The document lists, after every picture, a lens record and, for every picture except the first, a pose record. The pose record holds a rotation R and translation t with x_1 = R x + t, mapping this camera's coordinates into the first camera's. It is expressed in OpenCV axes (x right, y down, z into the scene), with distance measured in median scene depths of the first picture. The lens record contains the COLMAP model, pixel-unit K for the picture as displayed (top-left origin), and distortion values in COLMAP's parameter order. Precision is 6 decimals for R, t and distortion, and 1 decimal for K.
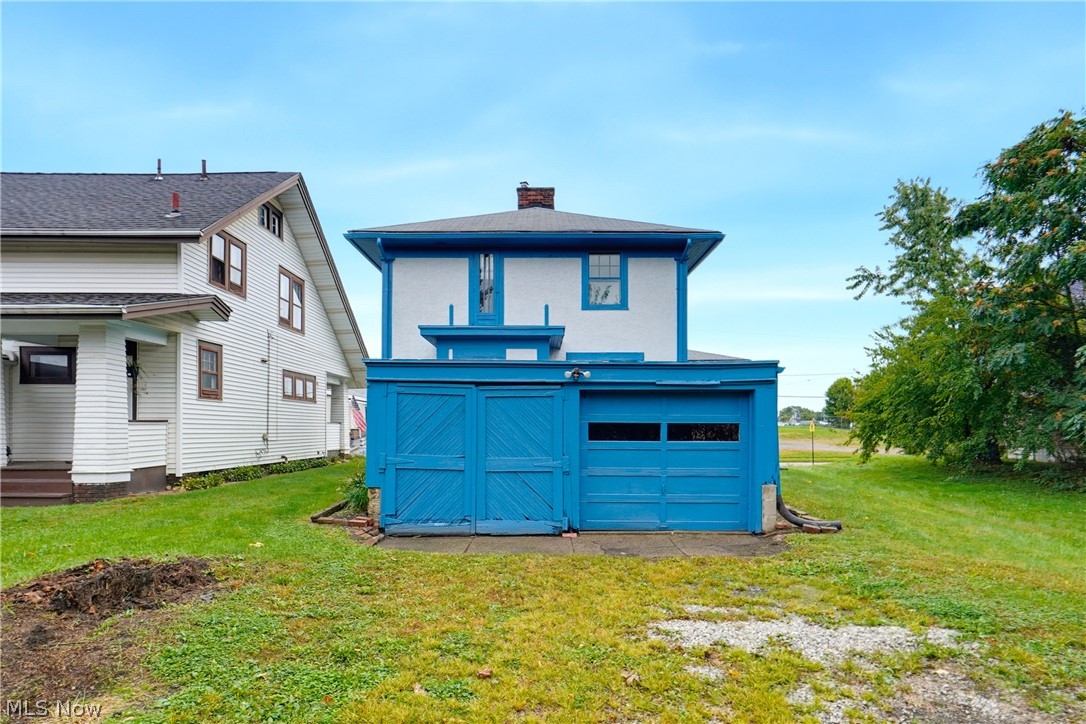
lens RADIAL K [[499.5, 0, 543.0], [0, 499.5, 362.0], [0, 0, 1]] dist [-0.001291, 0.000010]
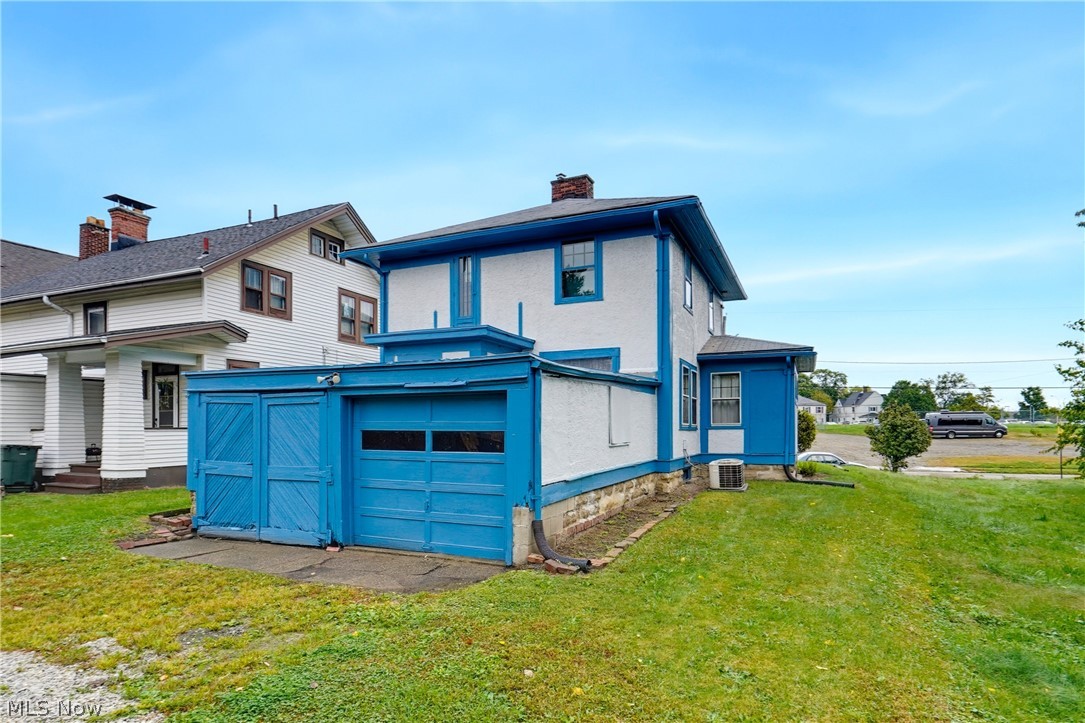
lens RADIAL K [[512.2, 0, 542.5], [0, 512.2, 361.5], [0, 0, 1]] dist [0.000591, 0.000385]
pose [[0.933975, -0.048784, -0.353993, 0.583122], [0.047087, 0.998801, -0.013410, 0.016625], [0.354222, -0.004143, 0.935152, 0.172450]]
